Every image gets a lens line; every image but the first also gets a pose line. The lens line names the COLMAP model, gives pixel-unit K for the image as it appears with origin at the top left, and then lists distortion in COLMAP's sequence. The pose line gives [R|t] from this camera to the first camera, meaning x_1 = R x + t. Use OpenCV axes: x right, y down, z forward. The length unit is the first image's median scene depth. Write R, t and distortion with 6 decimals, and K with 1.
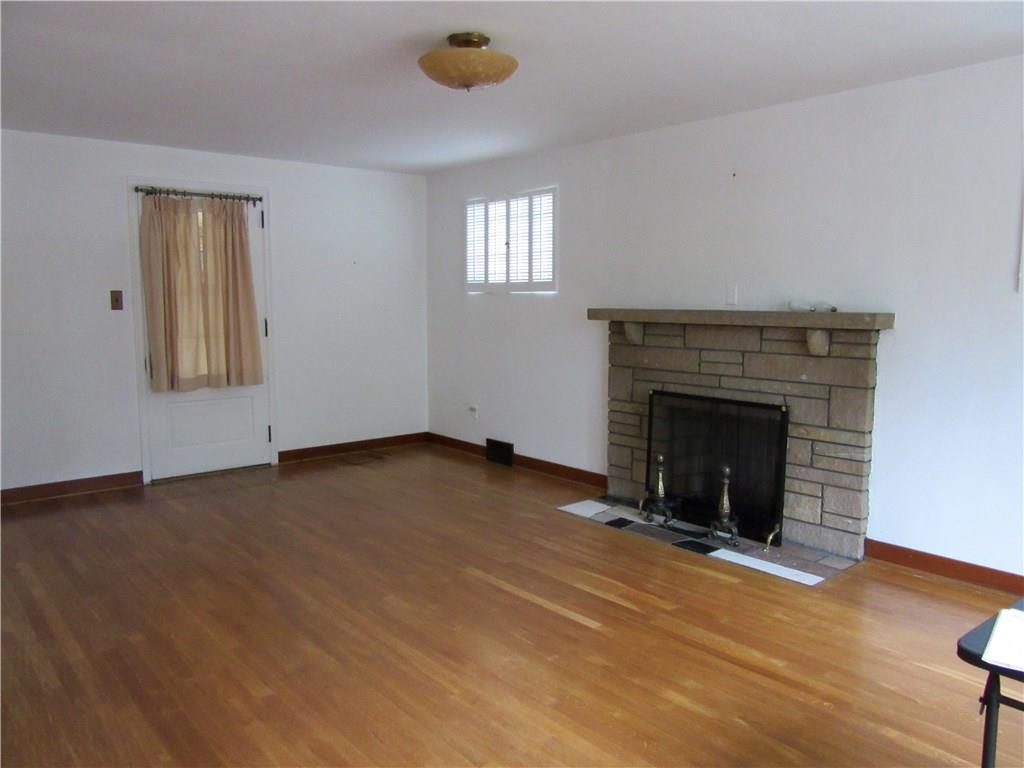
lens RADIAL K [[765.8, 0, 513.2], [0, 765.8, 398.4], [0, 0, 1]] dist [0.000563, -0.001484]
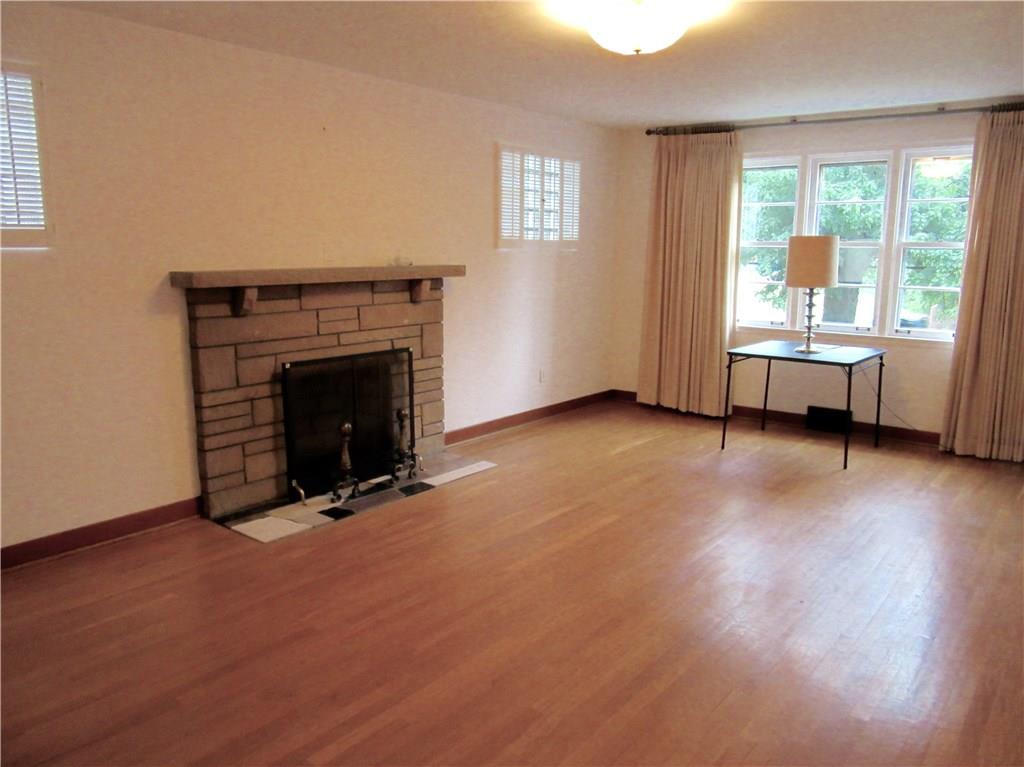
lens RADIAL K [[794.9, 0, 509.9], [0, 794.9, 381.7], [0, 0, 1]] dist [-0.004163, -0.012936]
pose [[-0.190222, -0.169296, 0.967034, -0.785907], [0.124922, 0.972838, 0.194885, -0.142860], [-0.973761, 0.157876, -0.163906, 0.968827]]
